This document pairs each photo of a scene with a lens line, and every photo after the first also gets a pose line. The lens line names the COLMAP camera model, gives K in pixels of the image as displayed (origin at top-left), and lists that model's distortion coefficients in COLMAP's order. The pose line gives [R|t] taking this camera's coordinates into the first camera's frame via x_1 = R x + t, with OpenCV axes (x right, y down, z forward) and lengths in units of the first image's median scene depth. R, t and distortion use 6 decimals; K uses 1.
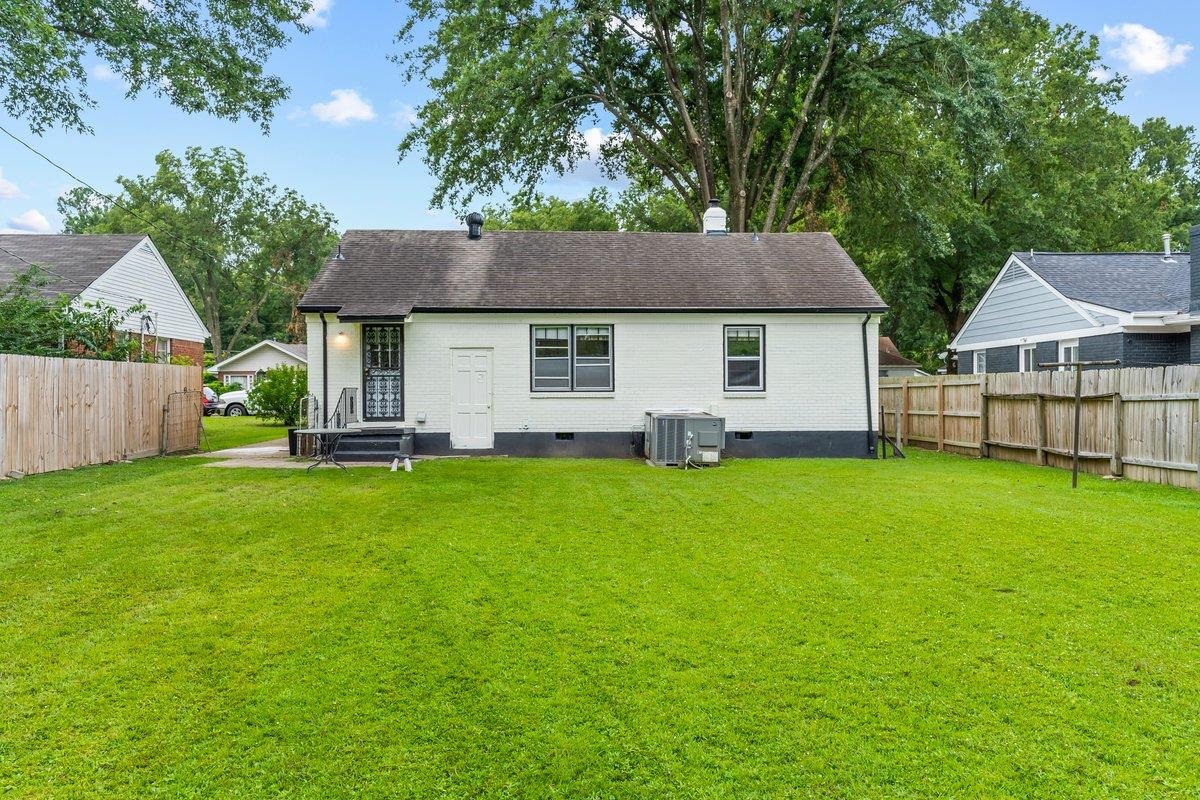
lens RADIAL K [[947.7, 0, 603.9], [0, 947.7, 435.9], [0, 0, 1]] dist [0.003937, -0.002404]
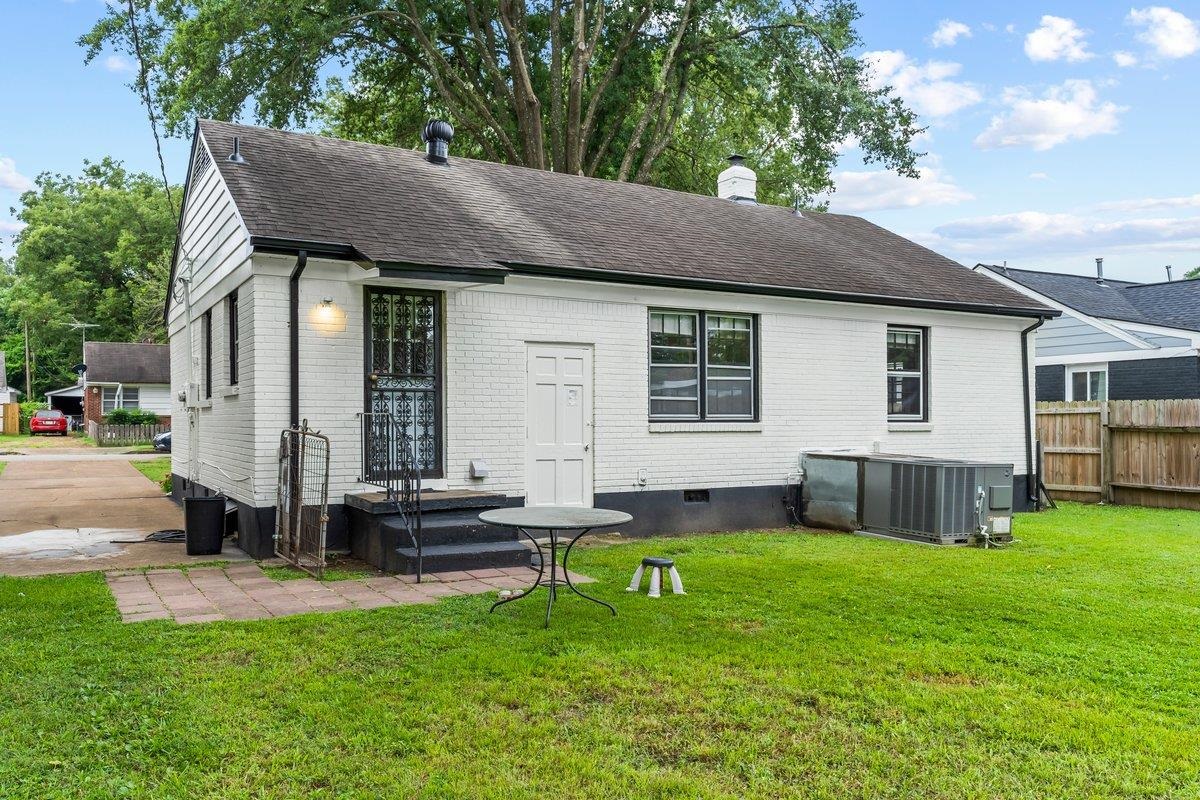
lens RADIAL K [[947.7, 0, 603.9], [0, 947.7, 435.9], [0, 0, 1]] dist [0.003937, -0.002404]
pose [[0.885299, -0.004803, 0.464997, -0.372347], [0.017517, 0.999581, -0.023027, -0.024733], [-0.464692, 0.028531, 0.885013, 0.494328]]
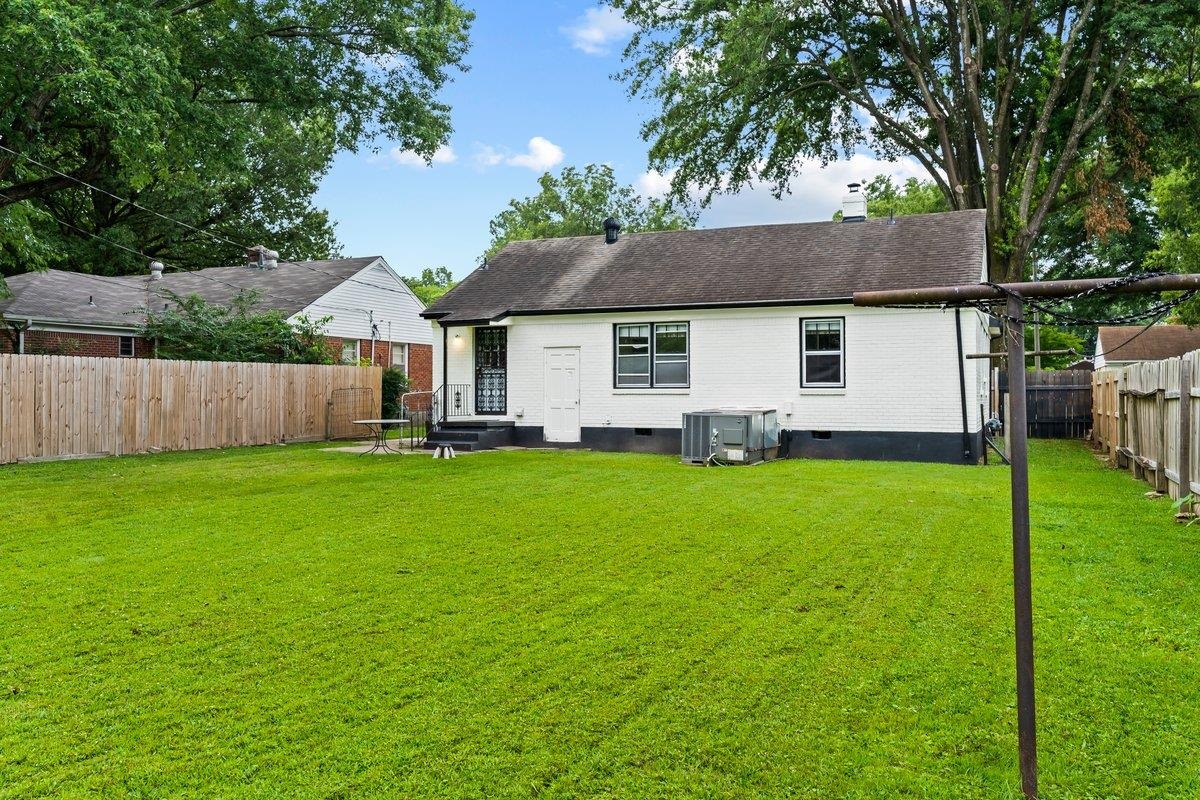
lens RADIAL K [[971.6, 0, 600.0], [0, 971.6, 400.0], [0, 0, 1]] dist [0.003321, 0.001839]
pose [[0.899296, 0.005347, -0.437308, 0.374169], [-0.021057, 0.999295, -0.031083, -0.000236], [0.436833, 0.037161, 0.898775, 0.038150]]
